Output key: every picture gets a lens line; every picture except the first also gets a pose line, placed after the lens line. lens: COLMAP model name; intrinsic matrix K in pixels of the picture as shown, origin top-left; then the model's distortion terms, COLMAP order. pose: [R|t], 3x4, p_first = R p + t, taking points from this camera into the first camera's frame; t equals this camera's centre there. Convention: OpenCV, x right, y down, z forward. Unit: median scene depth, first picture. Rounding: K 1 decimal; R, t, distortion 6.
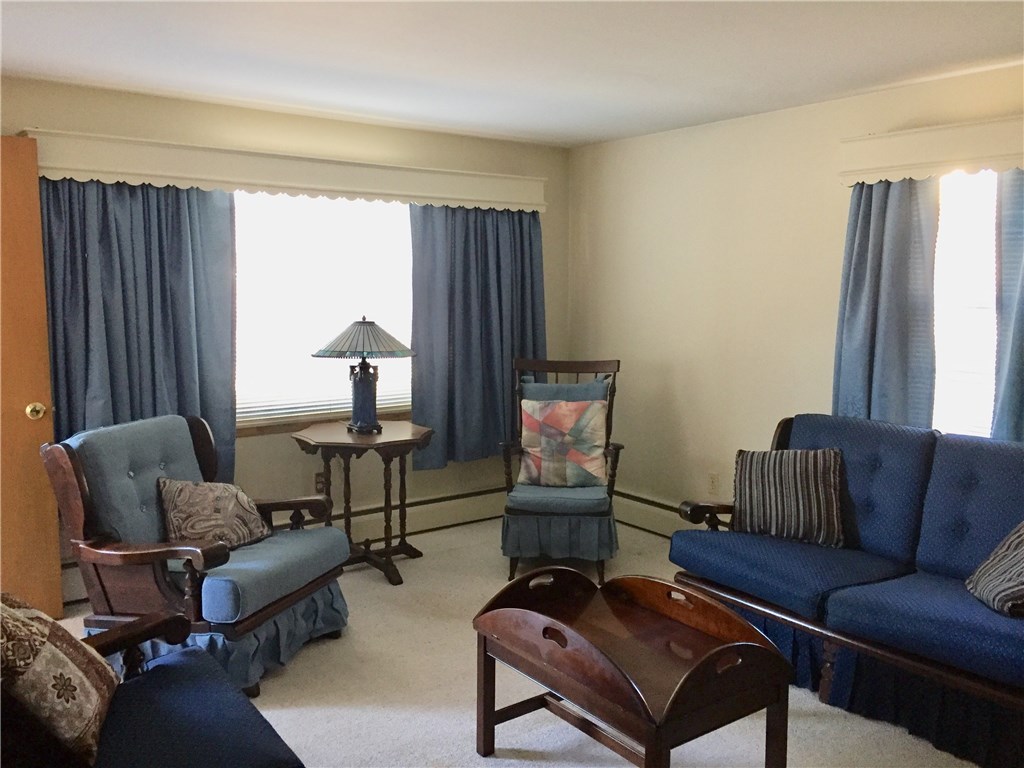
lens RADIAL K [[887.3, 0, 512.0], [0, 887.3, 384.0], [0, 0, 1]] dist [0.112073, -0.135697]
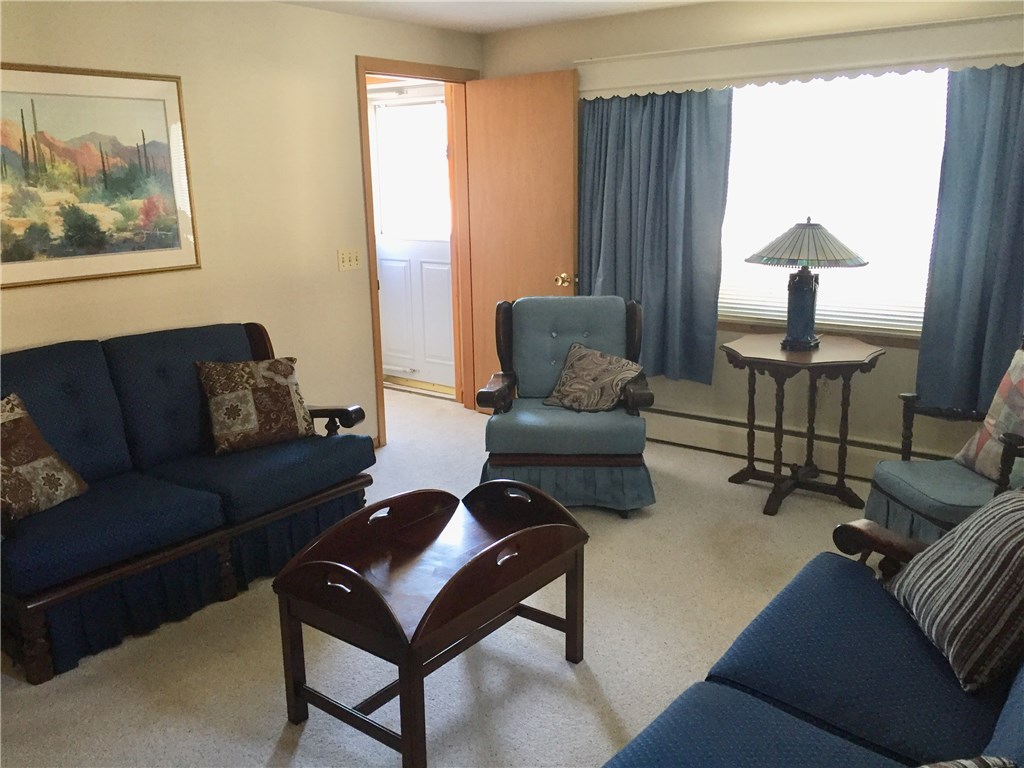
lens RADIAL K [[839.4, 0, 513.6], [0, 839.4, 396.9], [0, 0, 1]] dist [0.090574, -0.113775]
pose [[0.275716, 0.235827, -0.931862, 0.589117], [-0.097069, 0.971313, 0.217091, -0.058397], [0.956325, 0.030599, 0.290698, 0.485846]]
